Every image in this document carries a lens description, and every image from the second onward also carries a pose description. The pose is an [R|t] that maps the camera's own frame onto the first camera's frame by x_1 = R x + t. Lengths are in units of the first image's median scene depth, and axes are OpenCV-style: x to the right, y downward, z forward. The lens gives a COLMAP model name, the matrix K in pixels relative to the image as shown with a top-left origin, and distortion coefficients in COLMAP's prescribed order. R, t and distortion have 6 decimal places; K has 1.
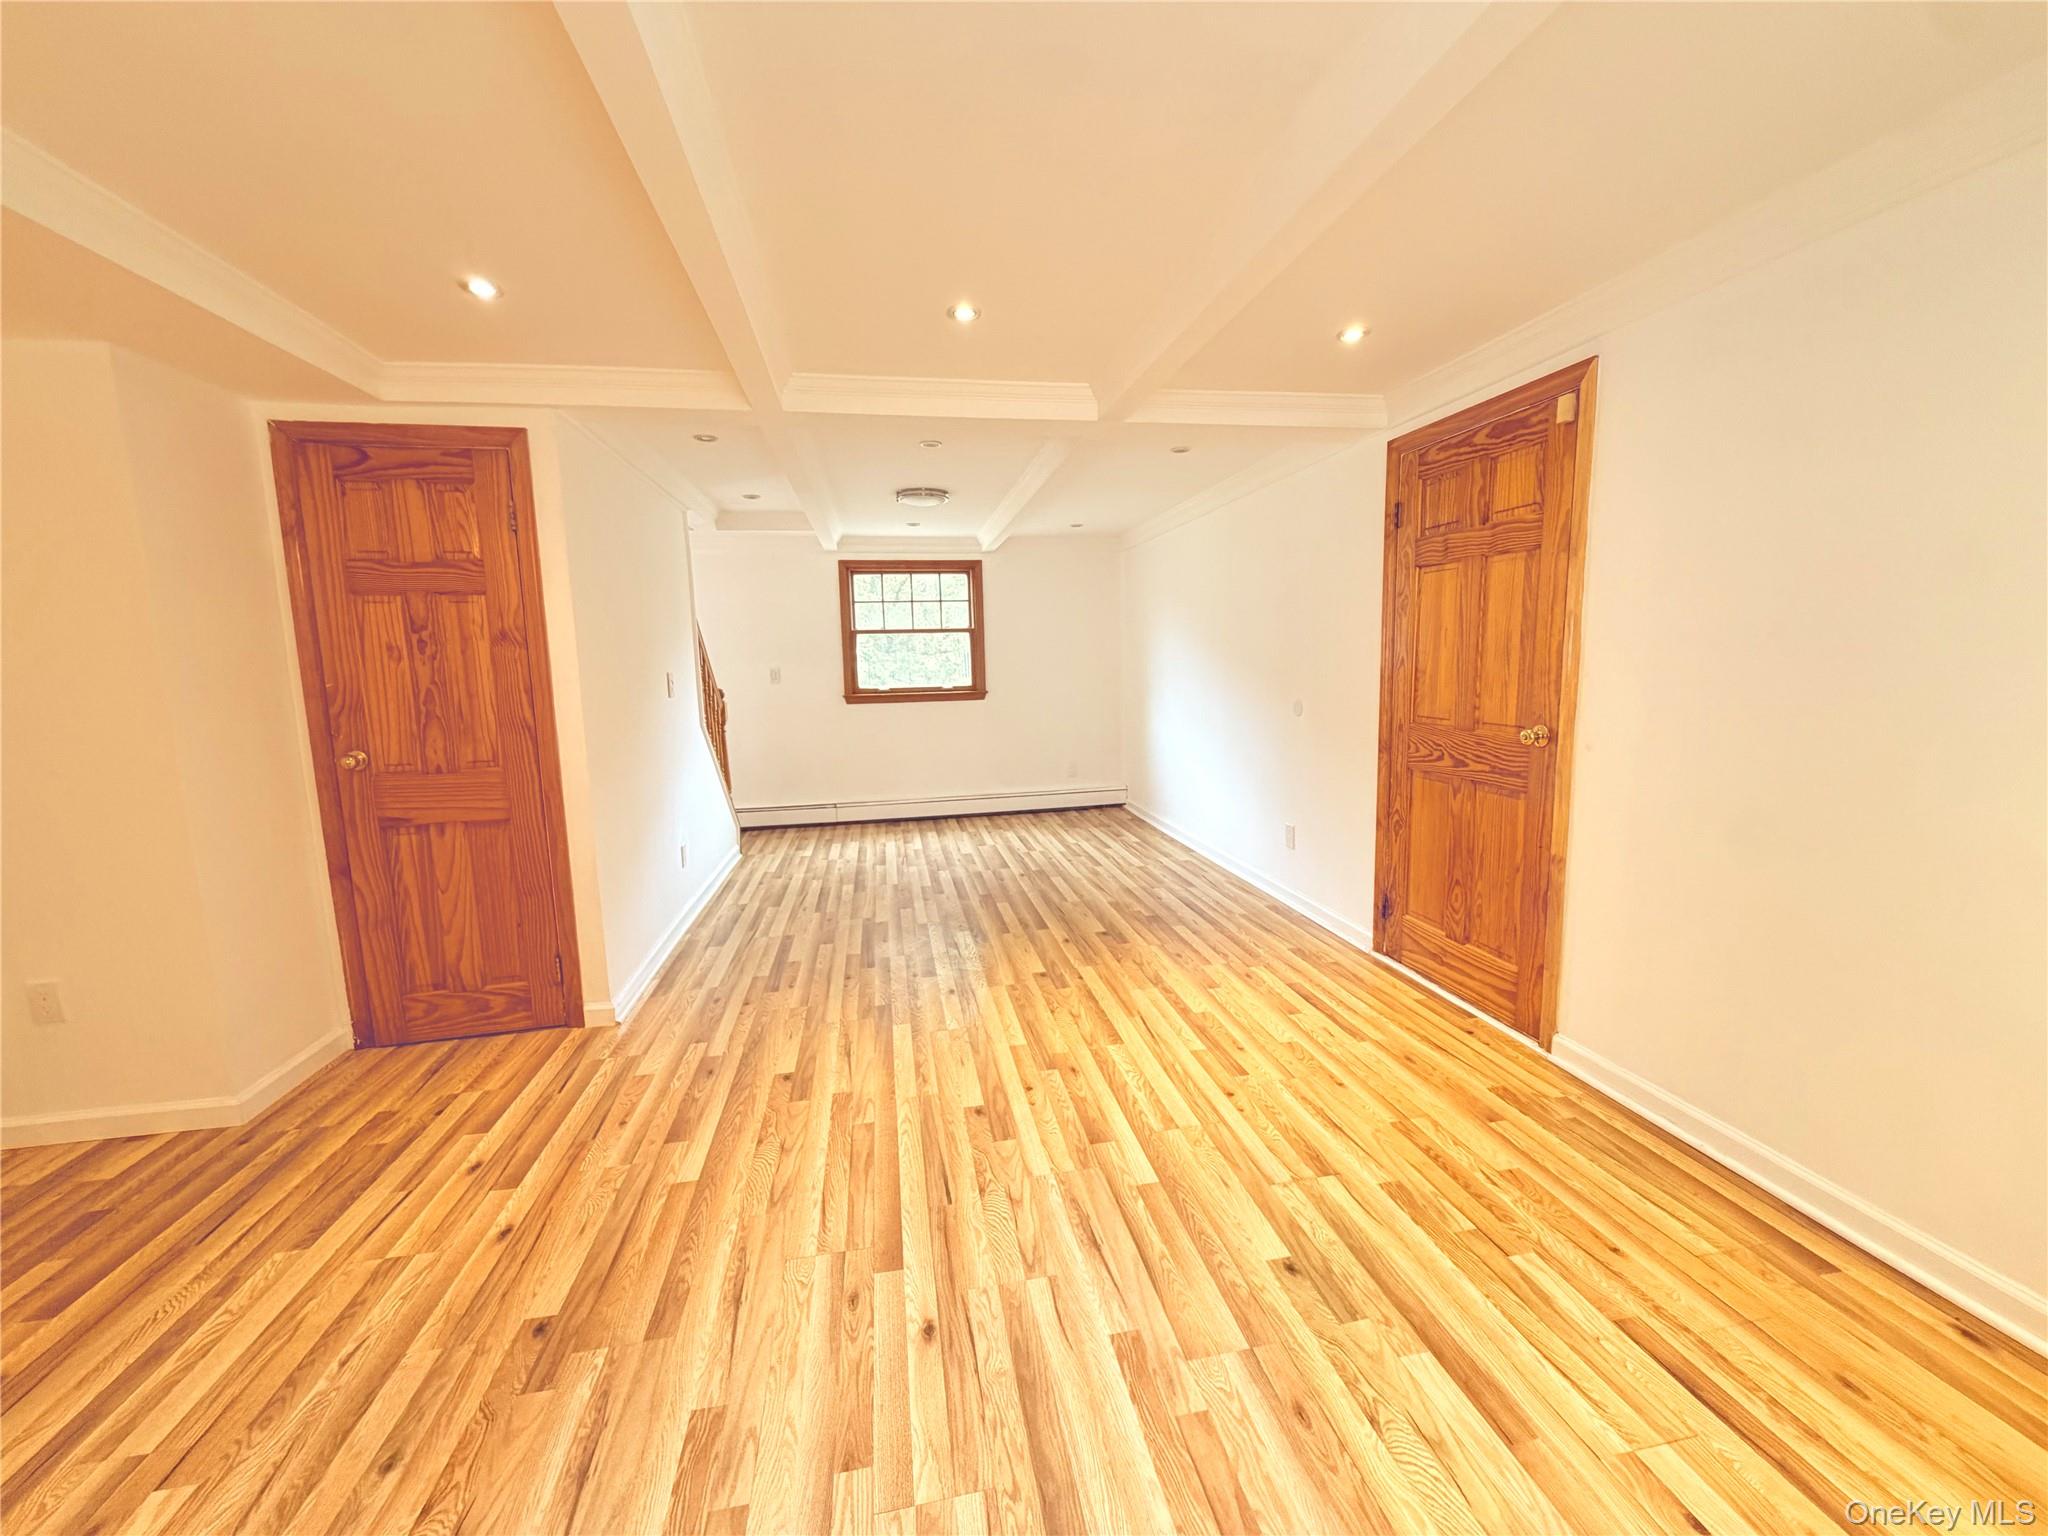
lens RADIAL K [[819.6, 0, 1023.1], [0, 819.6, 766.9], [0, 0, 1]] dist [-0.001230, -0.000388]
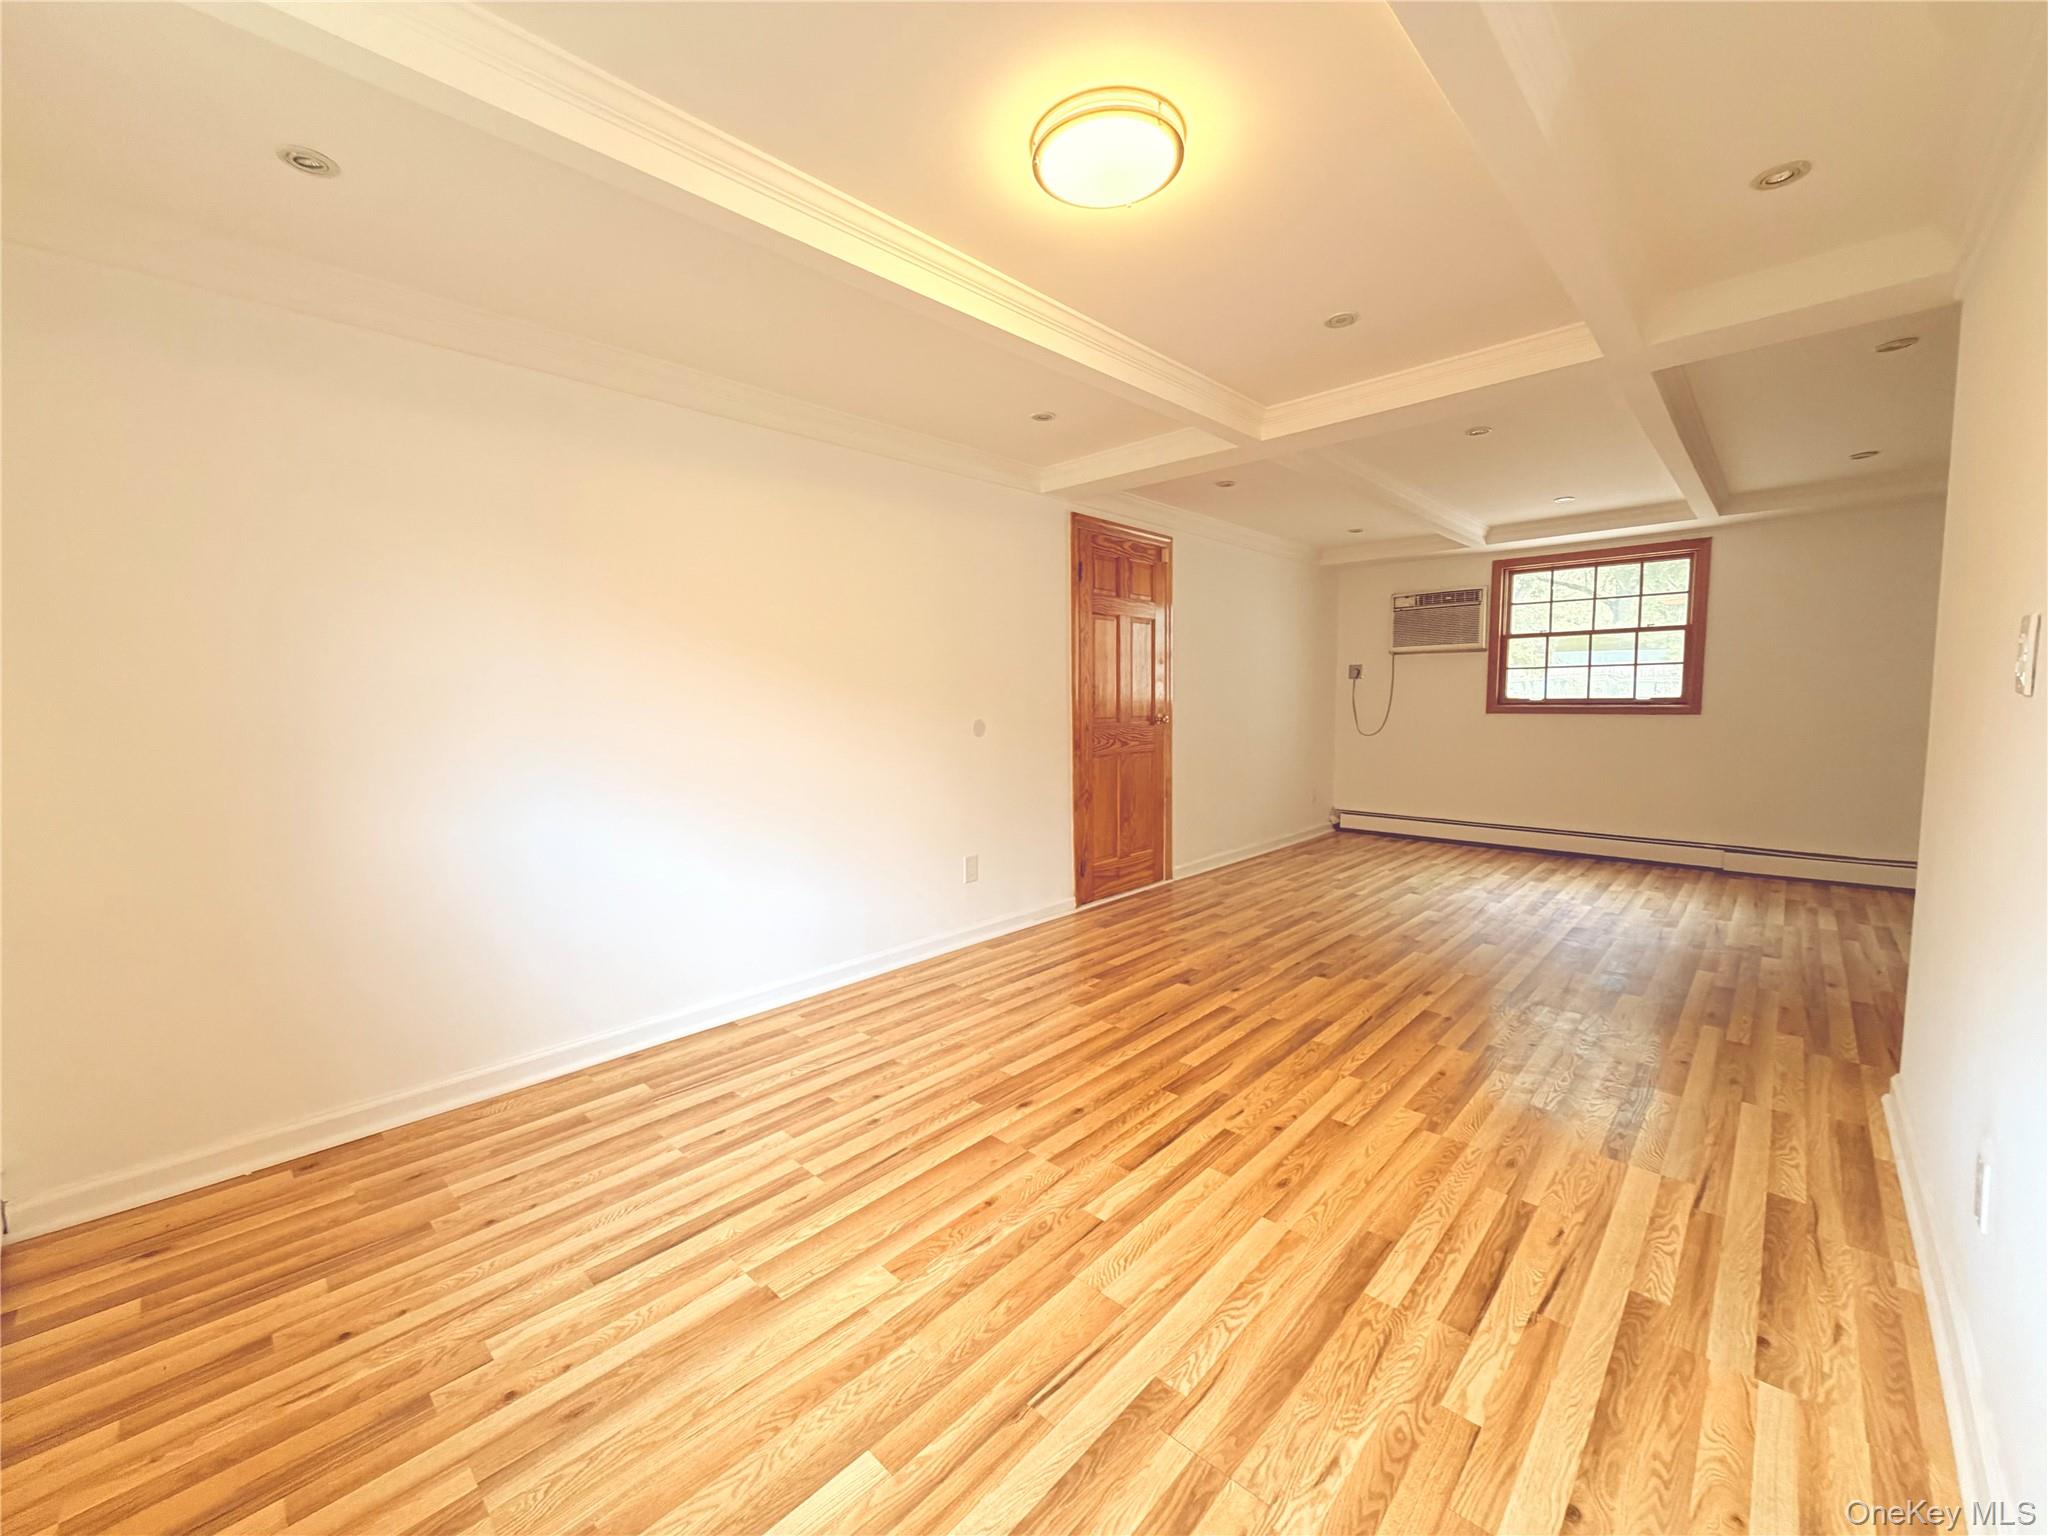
lens RADIAL K [[819.6, 0, 1043.0], [0, 819.6, 759.4], [0, 0, 1]] dist [-0.001230, -0.000388]
pose [[-0.608908, -0.027076, 0.792779, -0.536342], [0.132947, 0.981797, 0.135643, -0.179128], [-0.782021, 0.187992, -0.594224, 1.759044]]
